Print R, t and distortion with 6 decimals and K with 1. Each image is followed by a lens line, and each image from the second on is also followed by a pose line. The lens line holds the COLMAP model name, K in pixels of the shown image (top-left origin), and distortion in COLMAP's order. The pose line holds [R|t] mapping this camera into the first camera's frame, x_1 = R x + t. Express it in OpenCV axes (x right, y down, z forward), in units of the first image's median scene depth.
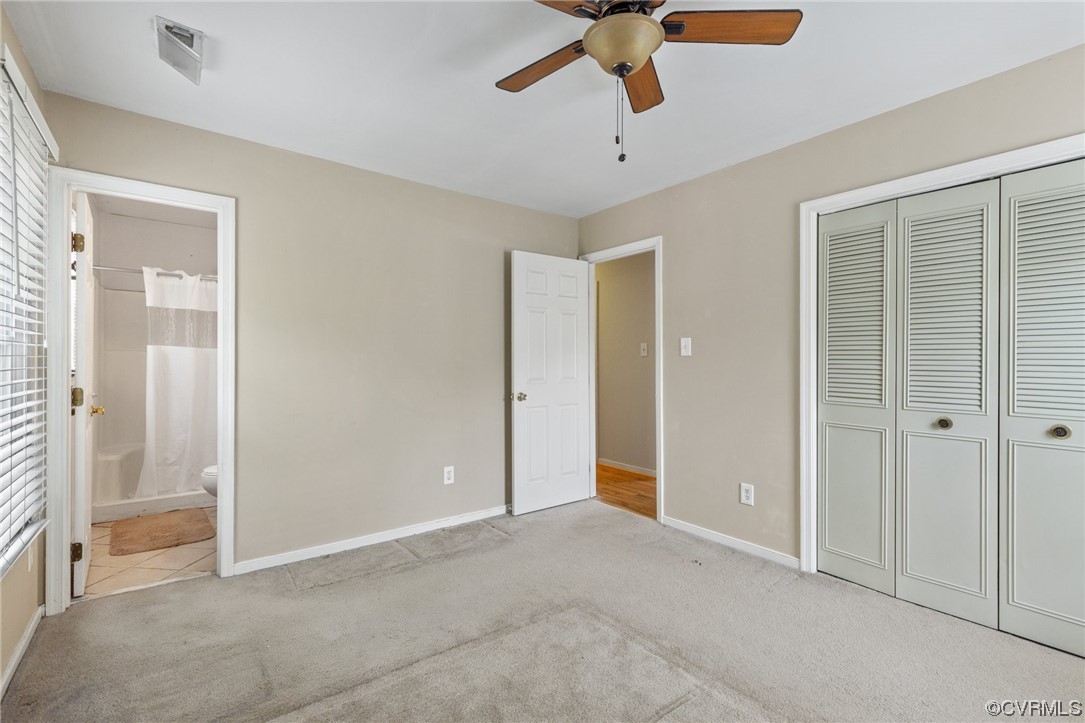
lens RADIAL K [[496.8, 0, 543.1], [0, 496.8, 360.0], [0, 0, 1]] dist [0.007292, -0.003572]
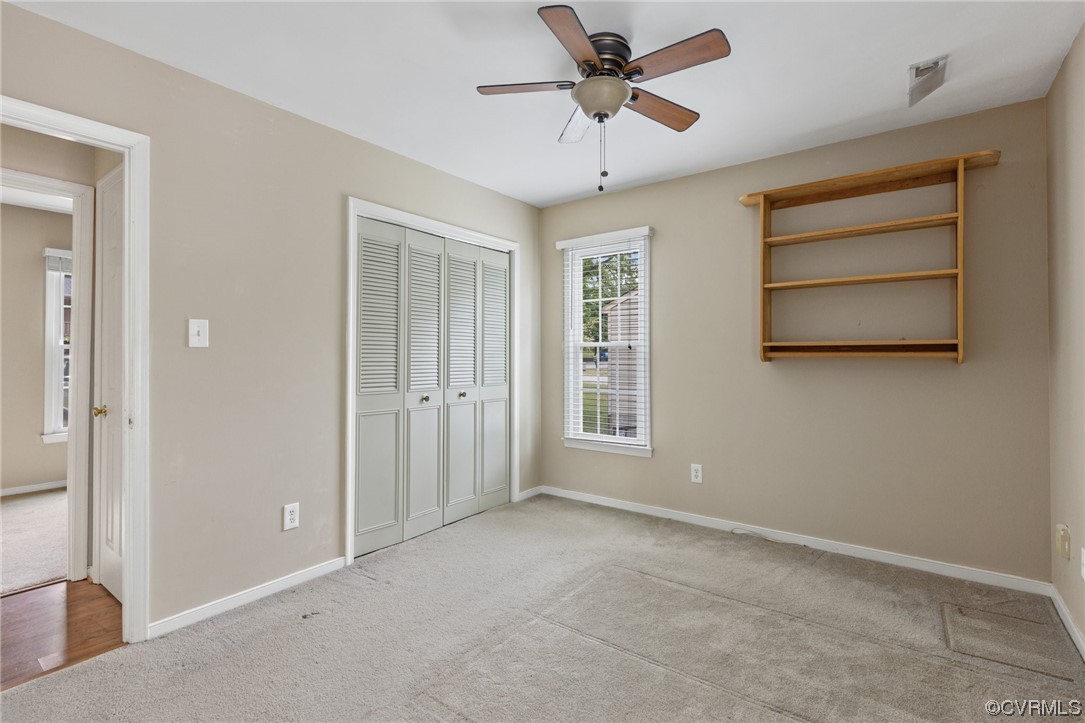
lens RADIAL K [[496.8, 0, 543.7], [0, 496.8, 355.6], [0, 0, 1]] dist [0.007292, -0.003572]
pose [[-0.266920, -0.000567, 0.963719, -0.539189], [0.002744, 0.999995, 0.001348, 0.003150], [-0.963715, 0.003004, -0.266917, 0.885234]]
